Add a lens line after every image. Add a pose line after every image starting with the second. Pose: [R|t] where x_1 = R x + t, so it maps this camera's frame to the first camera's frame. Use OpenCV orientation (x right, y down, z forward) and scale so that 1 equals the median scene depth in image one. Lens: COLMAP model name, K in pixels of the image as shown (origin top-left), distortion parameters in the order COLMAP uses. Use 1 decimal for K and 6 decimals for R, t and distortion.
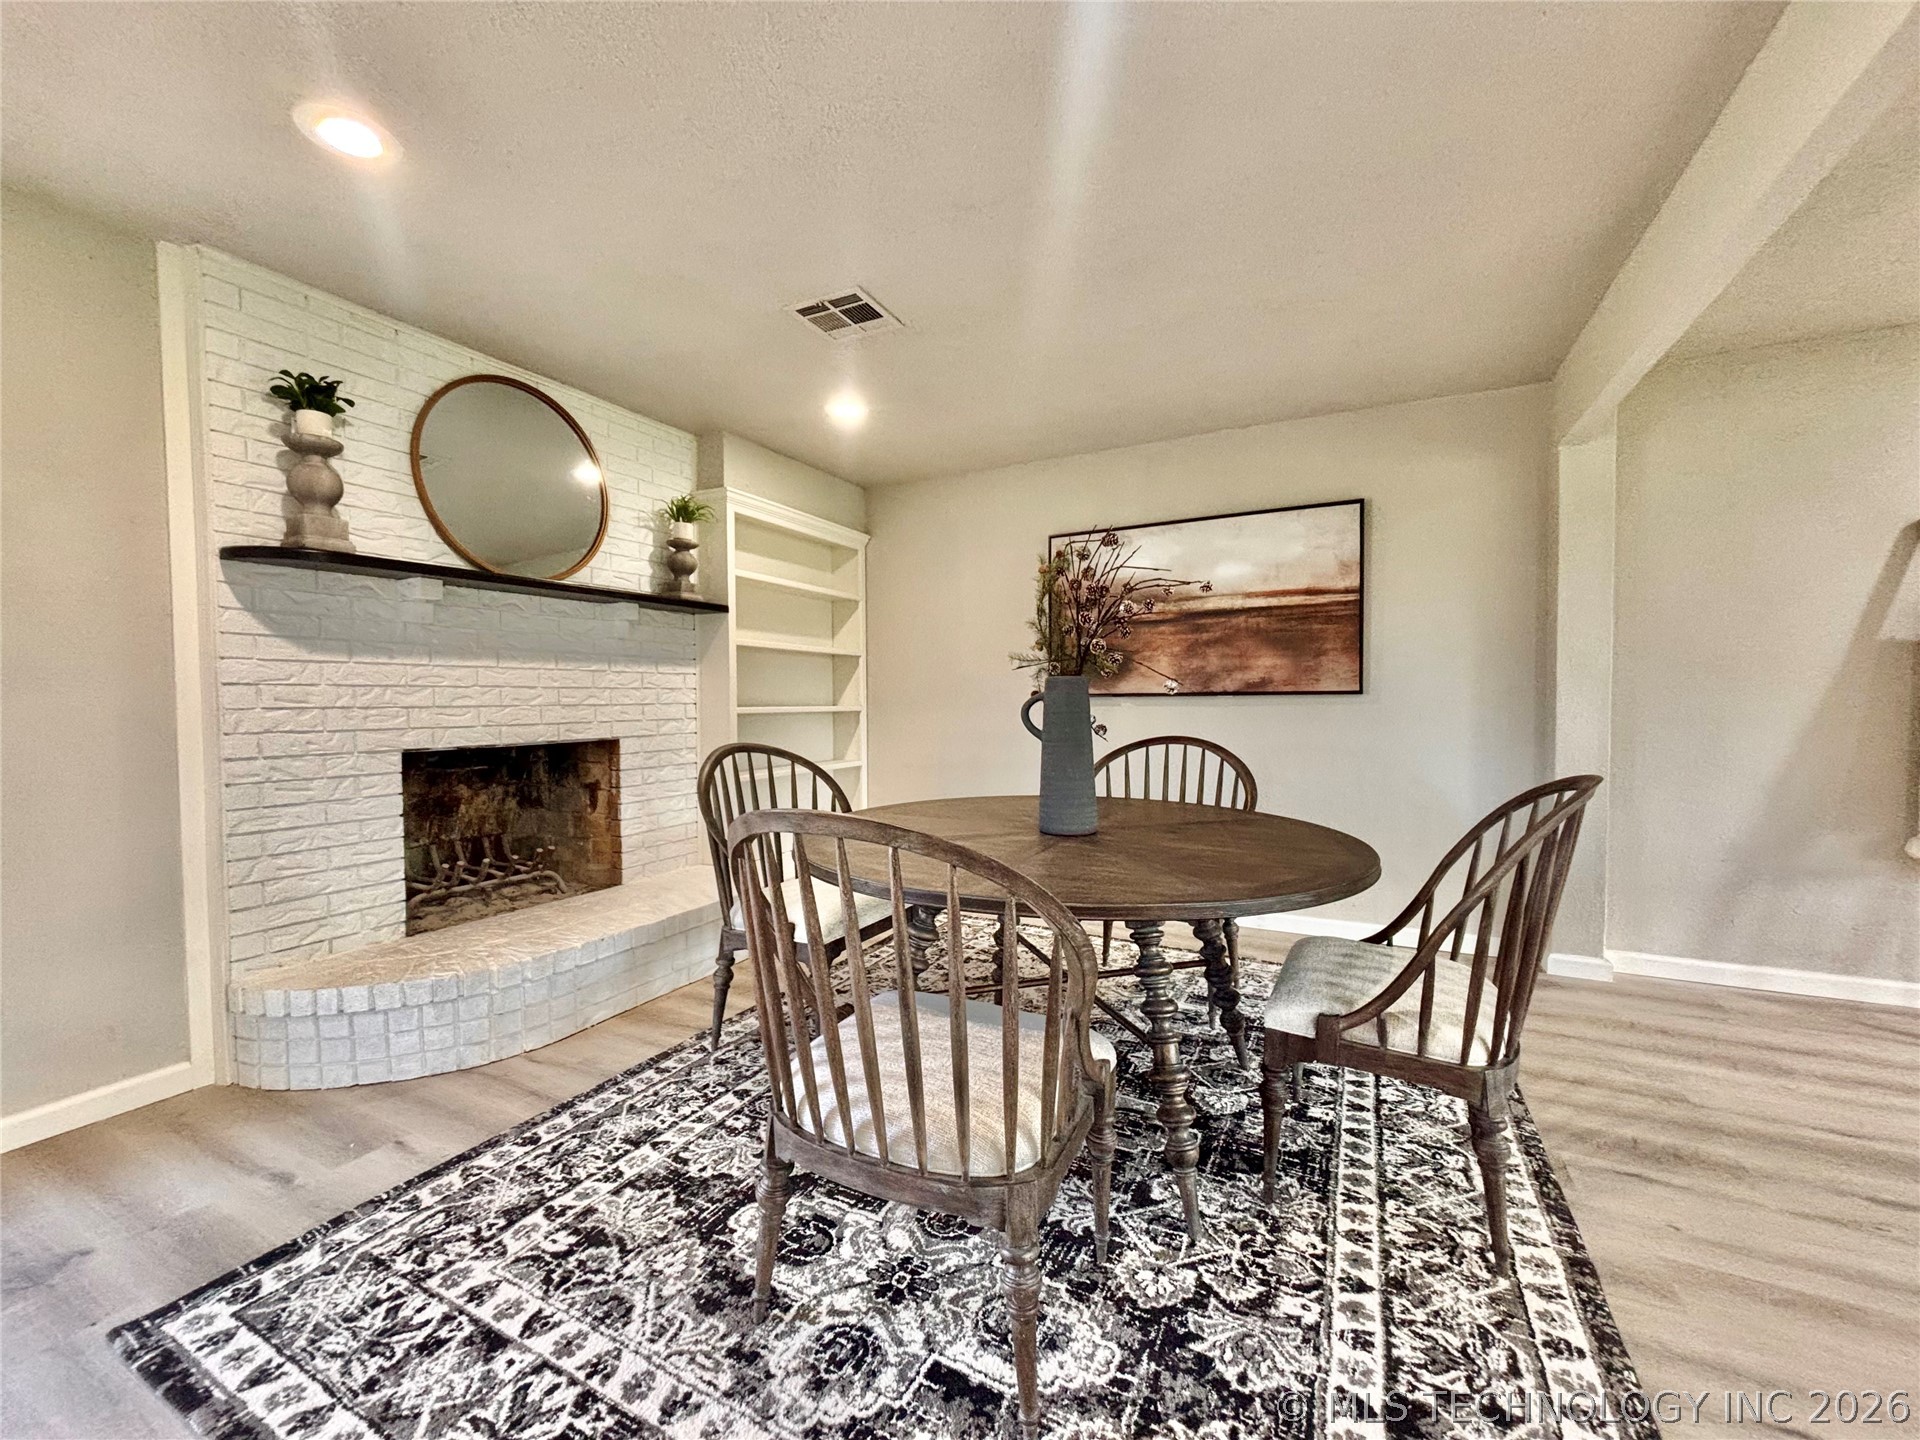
lens RADIAL K [[772.8, 0, 960.0], [0, 772.8, 720.0], [0, 0, 1]] dist [-0.004780, 0.003384]
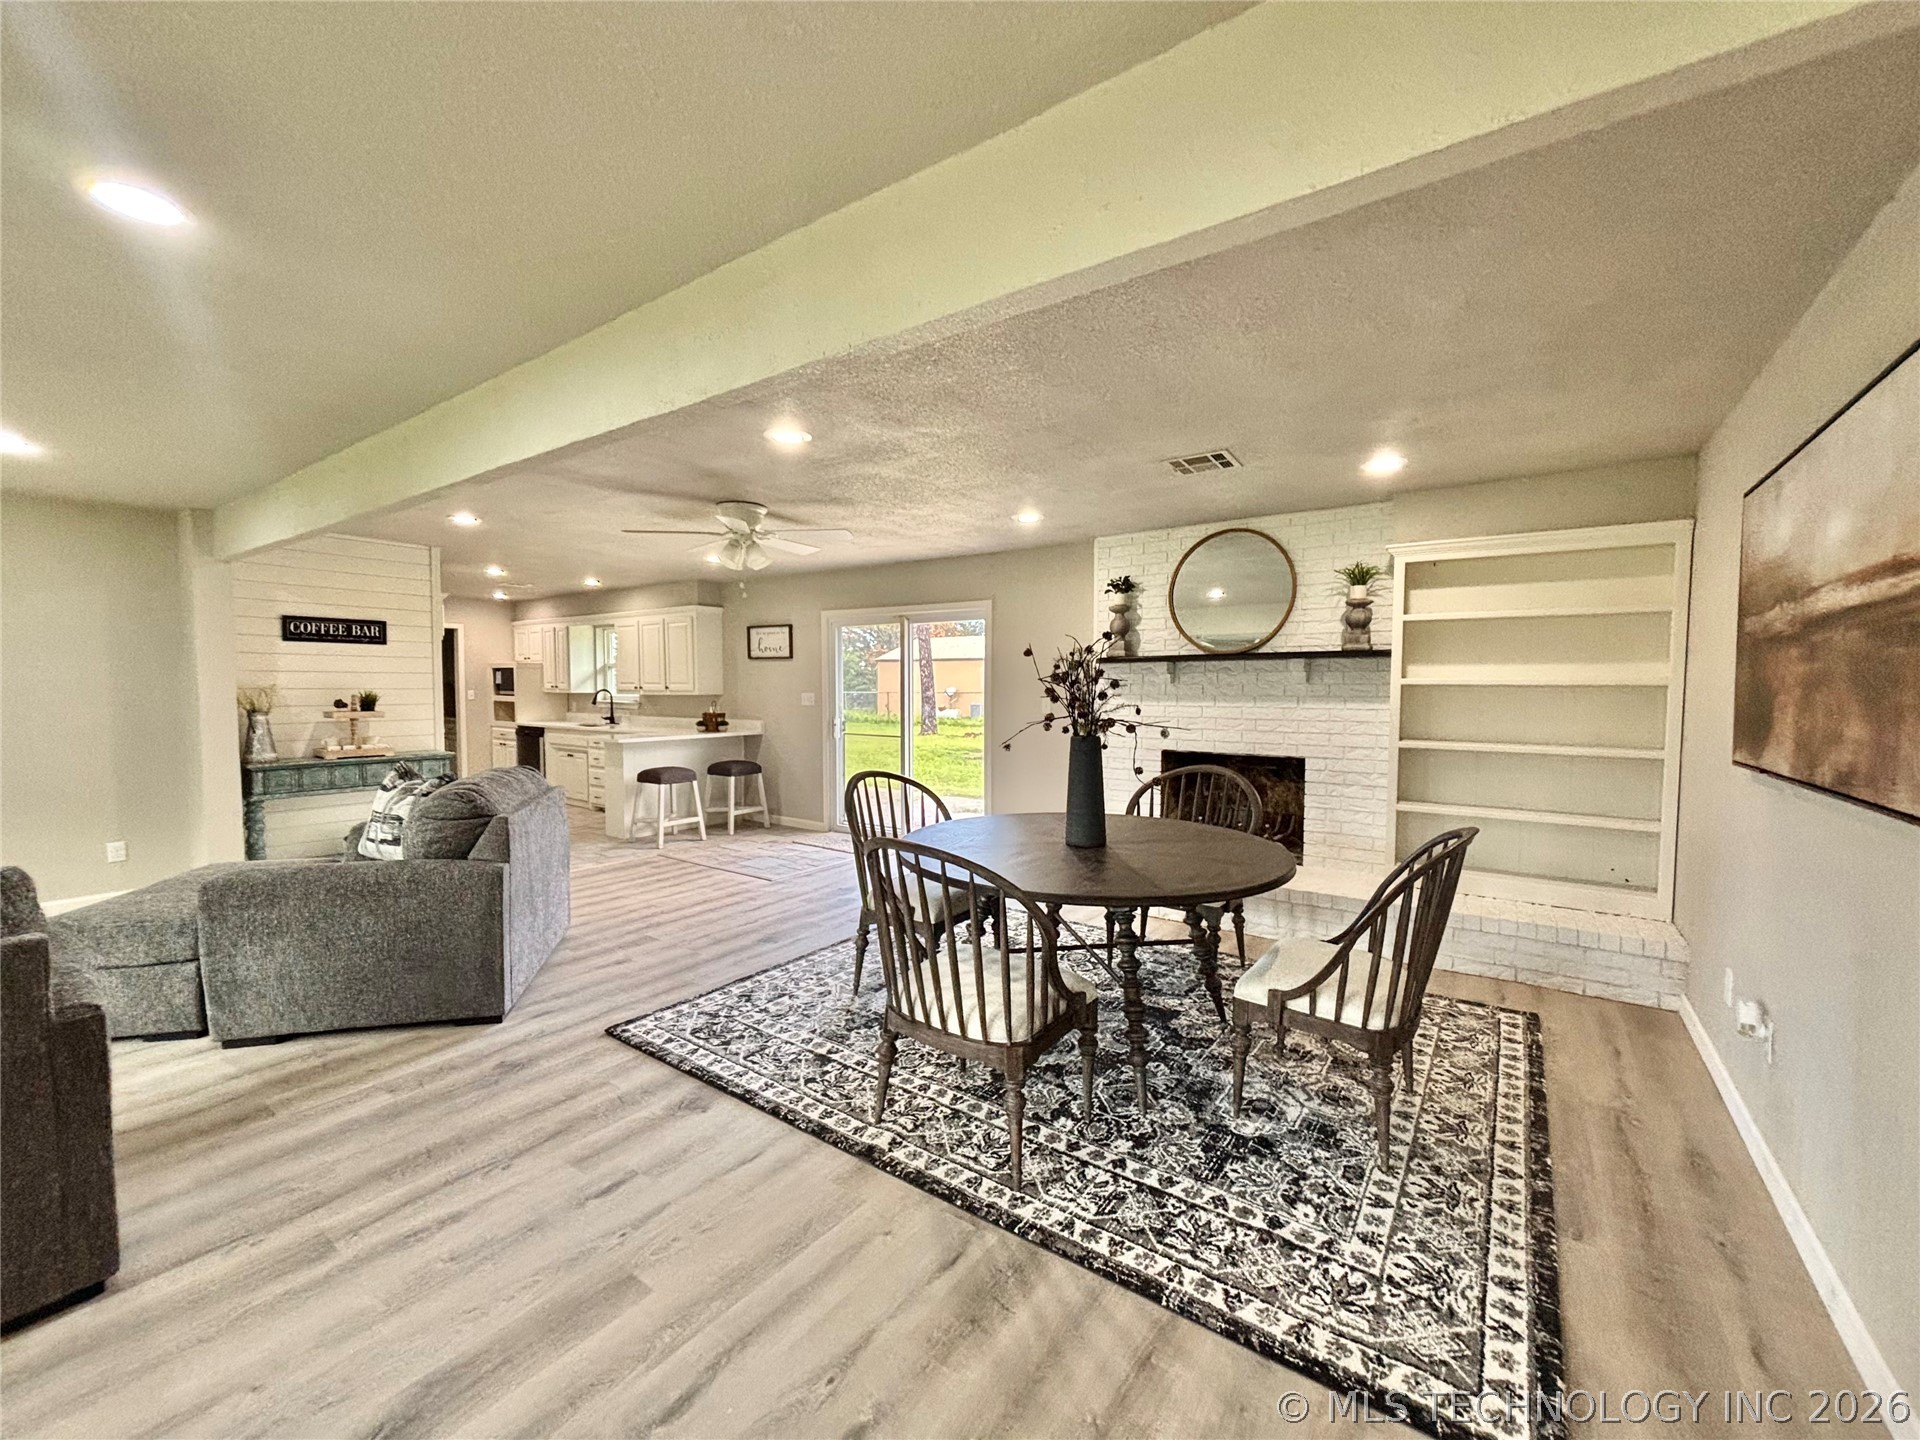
lens RADIAL K [[772.8, 0, 960.0], [0, 772.8, 720.0], [0, 0, 1]] dist [-0.004780, 0.003384]
pose [[-0.144328, 0.048671, -0.988332, 1.511808], [-0.029717, 0.998126, 0.053493, -0.149417], [0.989084, 0.037091, -0.142611, 0.923476]]
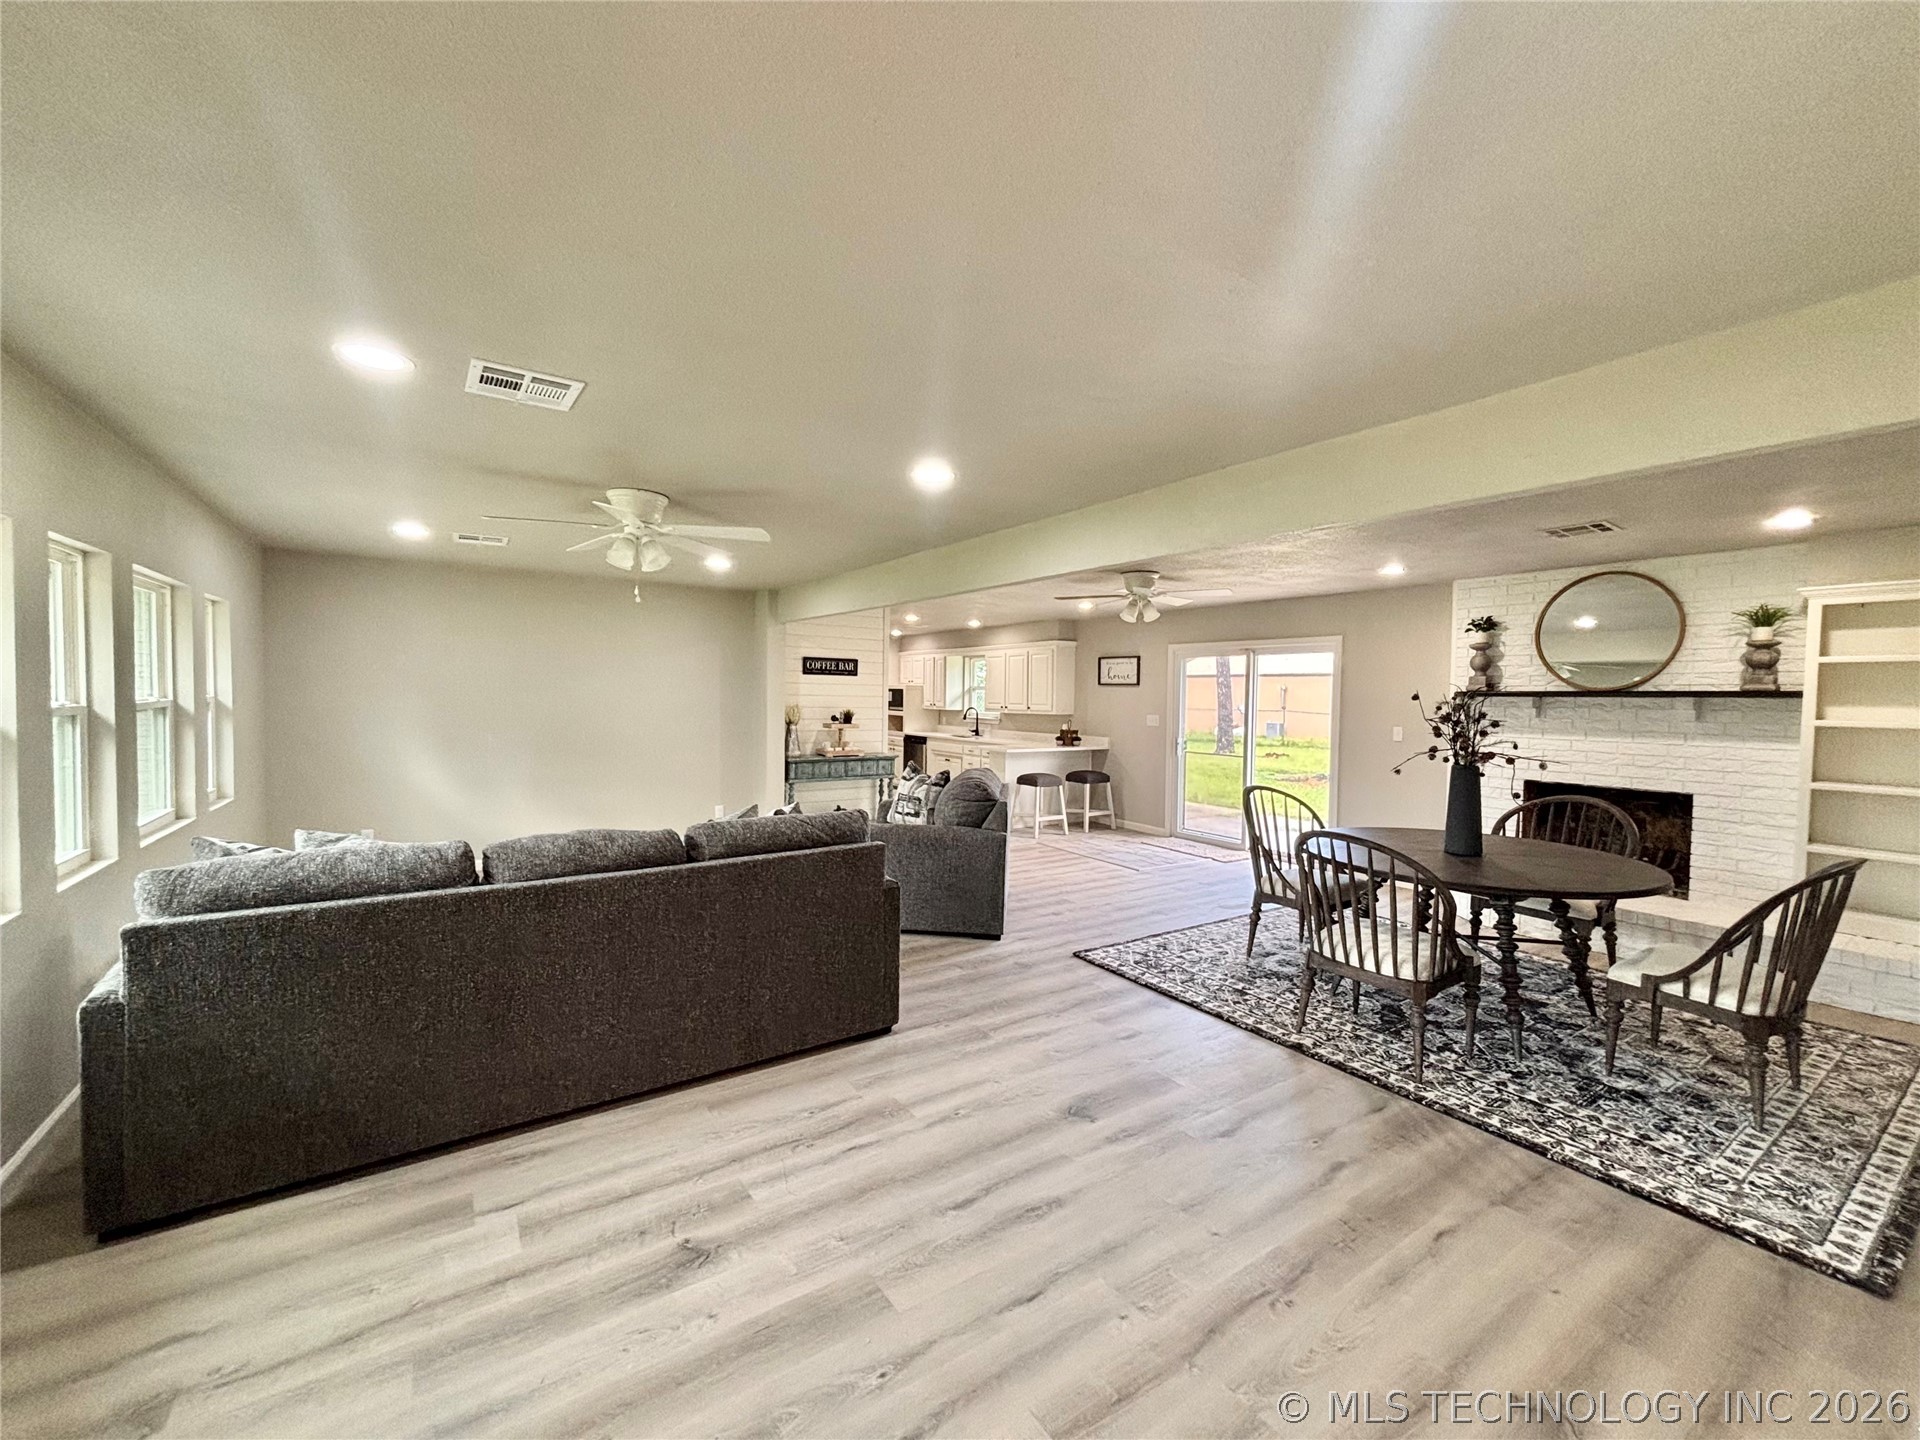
lens RADIAL K [[769.9, 0, 958.5], [0, 769.9, 720.7], [0, 0, 1]] dist [-0.001928, 0.000926]
pose [[-0.479808, 0.025271, -0.877009, 2.143397], [-0.038114, 0.998041, 0.049611, -0.193596], [0.876545, 0.057230, -0.477905, 0.778080]]
